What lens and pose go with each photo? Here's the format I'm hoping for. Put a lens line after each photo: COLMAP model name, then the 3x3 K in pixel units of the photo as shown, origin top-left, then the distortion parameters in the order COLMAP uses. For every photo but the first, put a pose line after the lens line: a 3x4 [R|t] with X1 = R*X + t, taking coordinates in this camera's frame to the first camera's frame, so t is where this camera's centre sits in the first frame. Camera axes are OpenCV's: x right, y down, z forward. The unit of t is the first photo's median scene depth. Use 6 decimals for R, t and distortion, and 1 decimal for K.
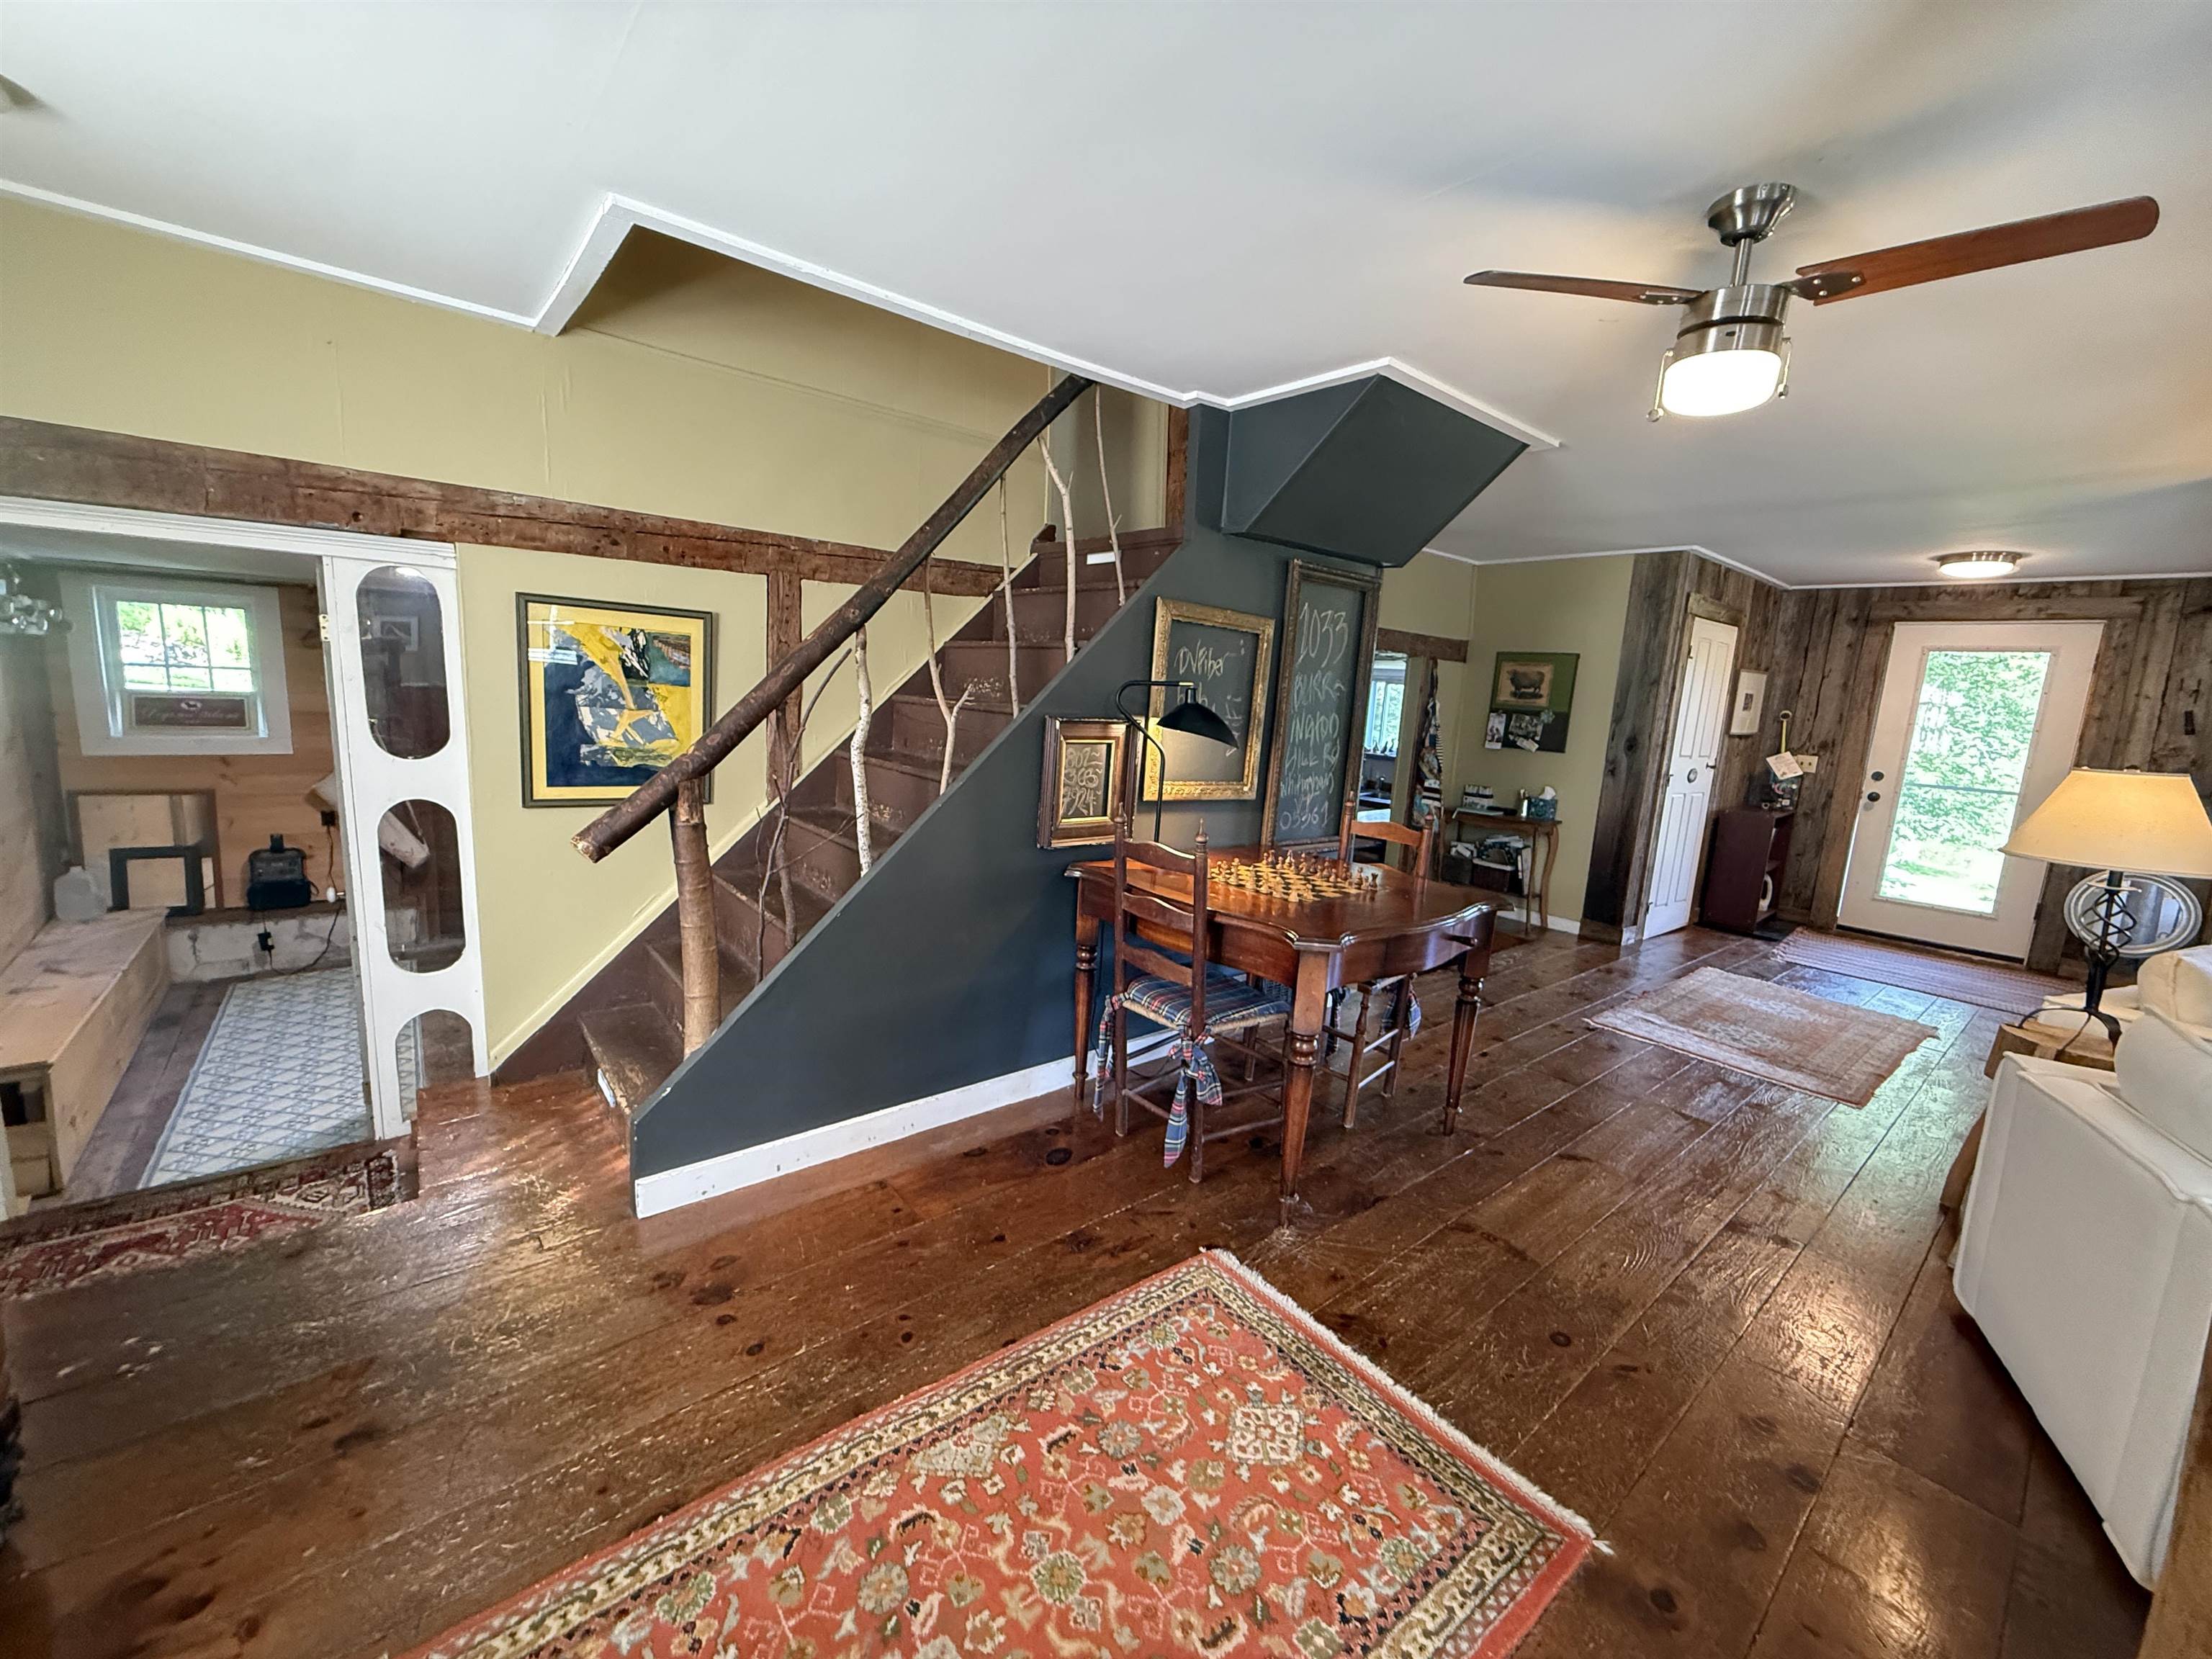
lens RADIAL K [[878.9, 0, 1107.2], [0, 878.9, 822.2], [0, 0, 1]] dist [0.001267, -0.000676]
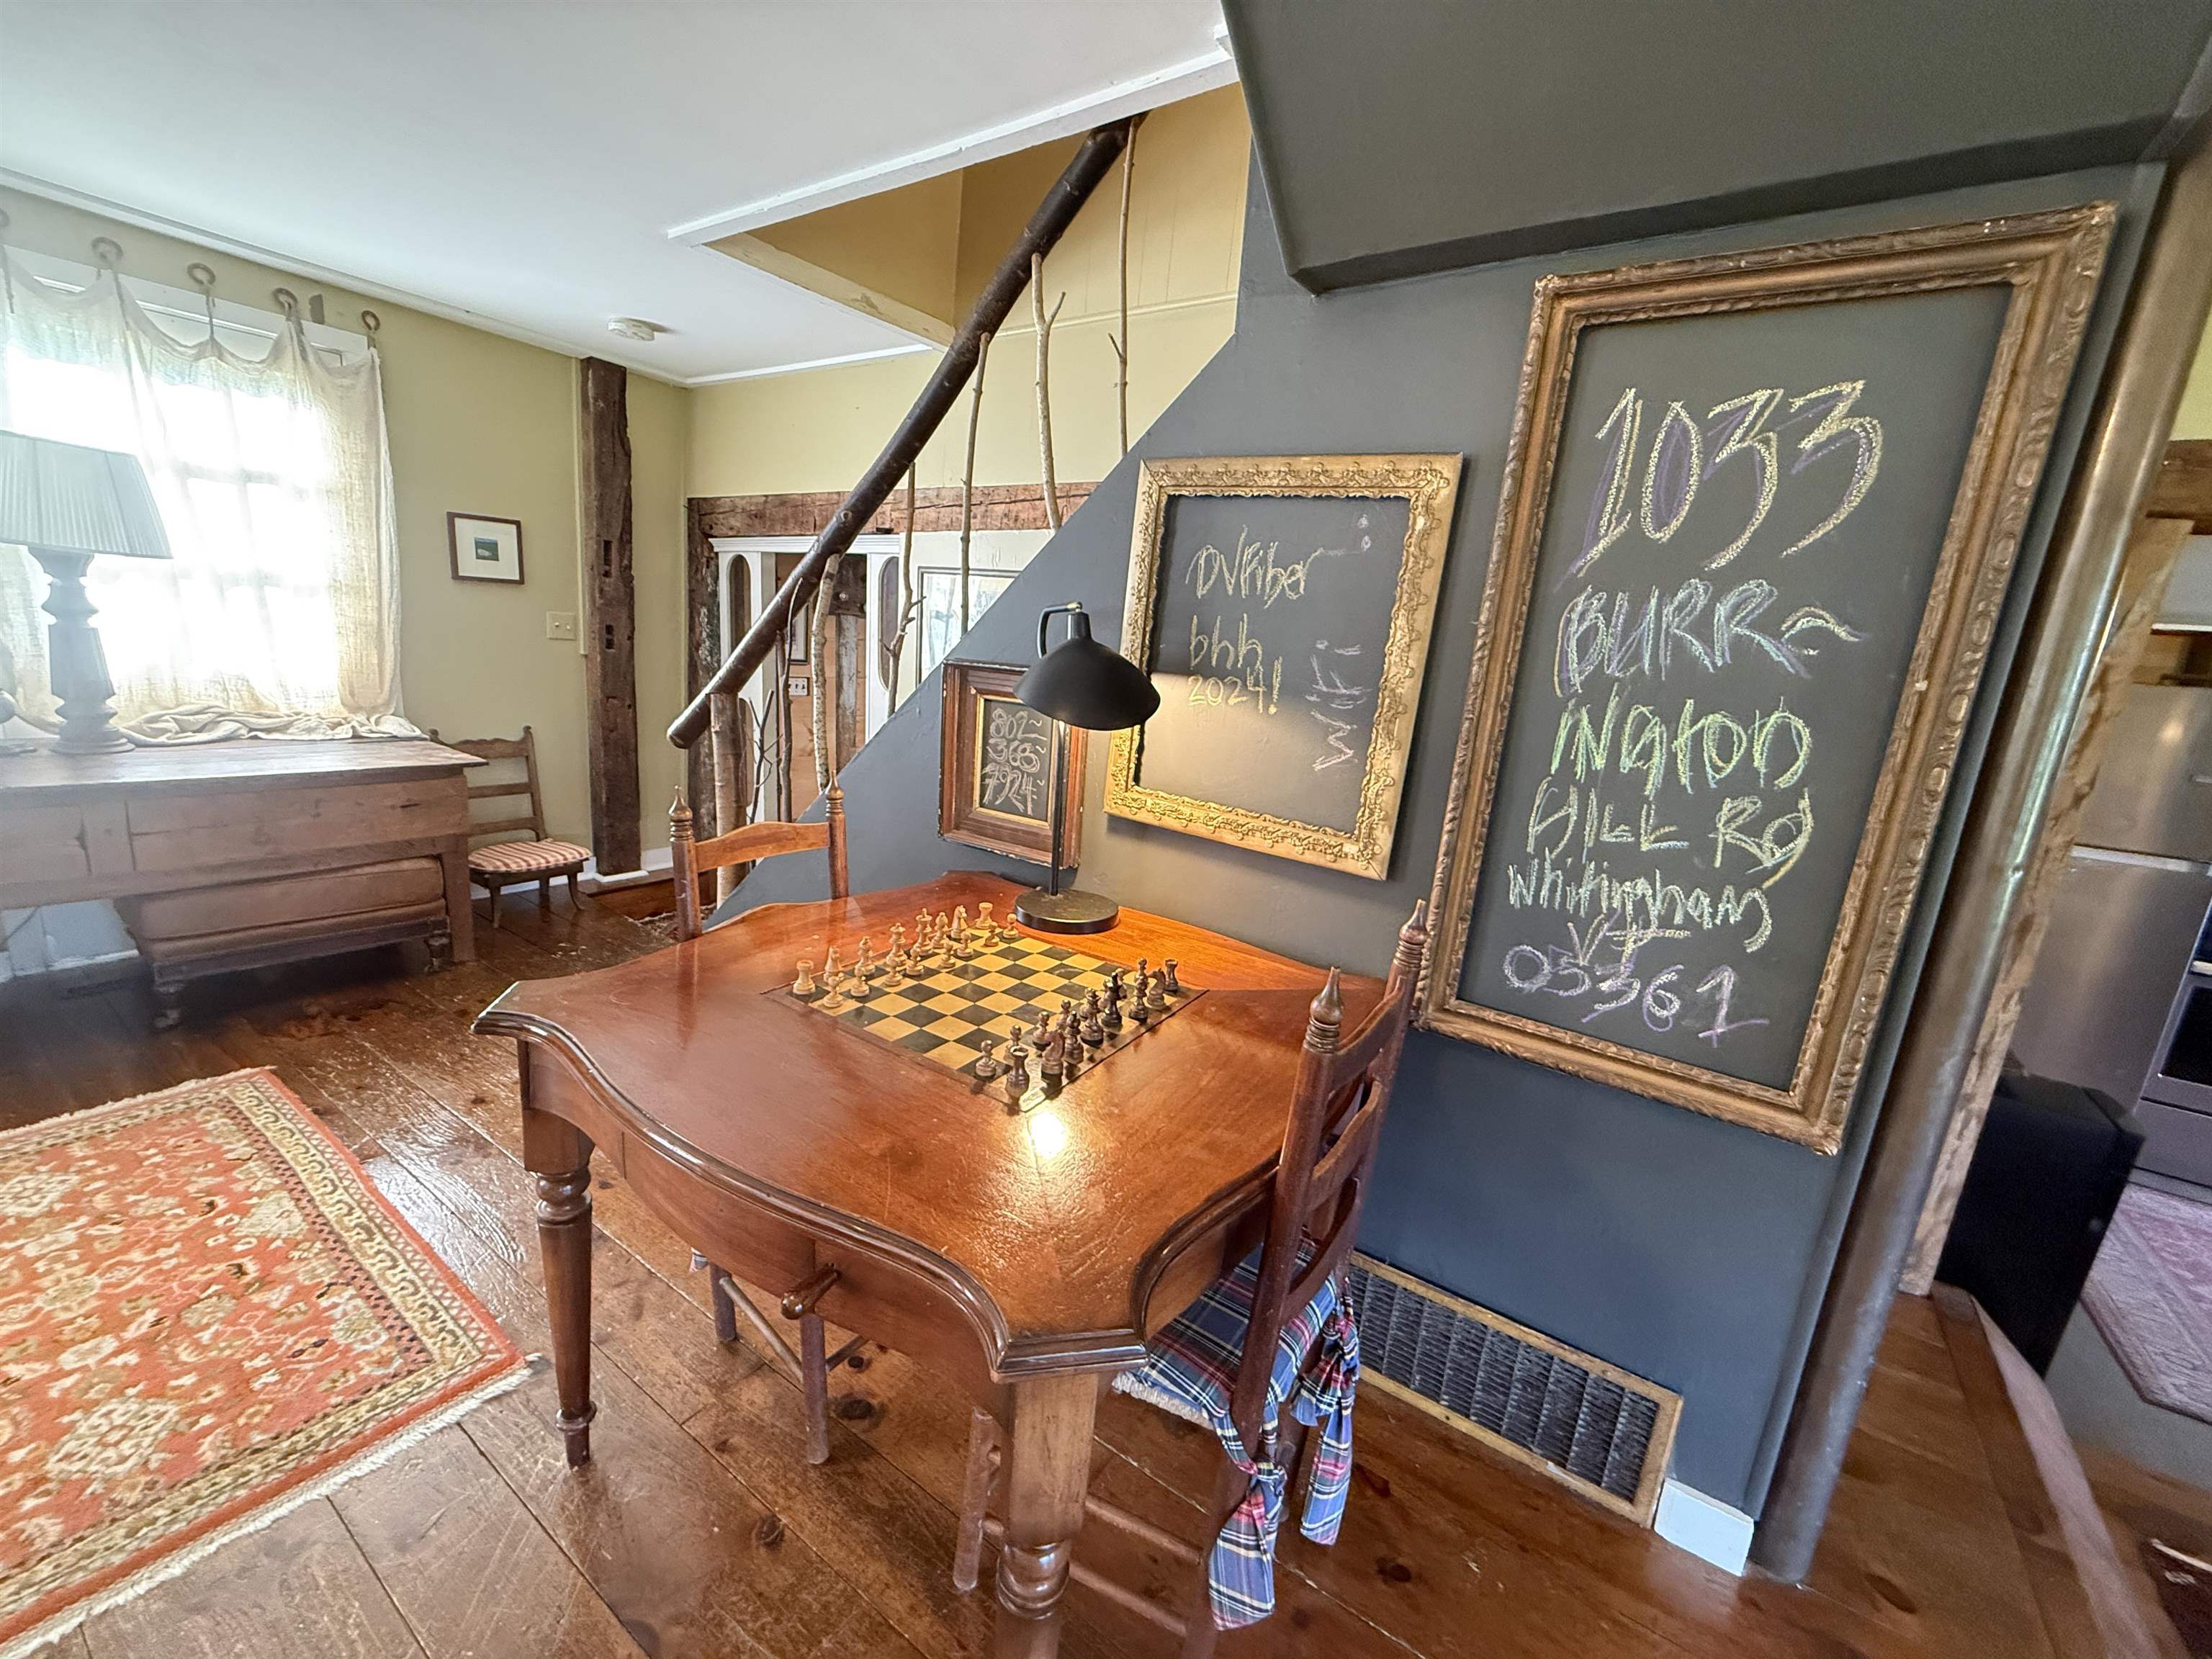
lens RADIAL K [[878.9, 0, 1095.4], [0, 878.9, 831.6], [0, 0, 1]] dist [0.001267, -0.000676]
pose [[0.285311, 0.178183, -0.941726, 0.616908], [-0.206109, 0.970985, 0.121275, -0.085001], [0.936011, 0.159497, 0.313758, 0.829063]]
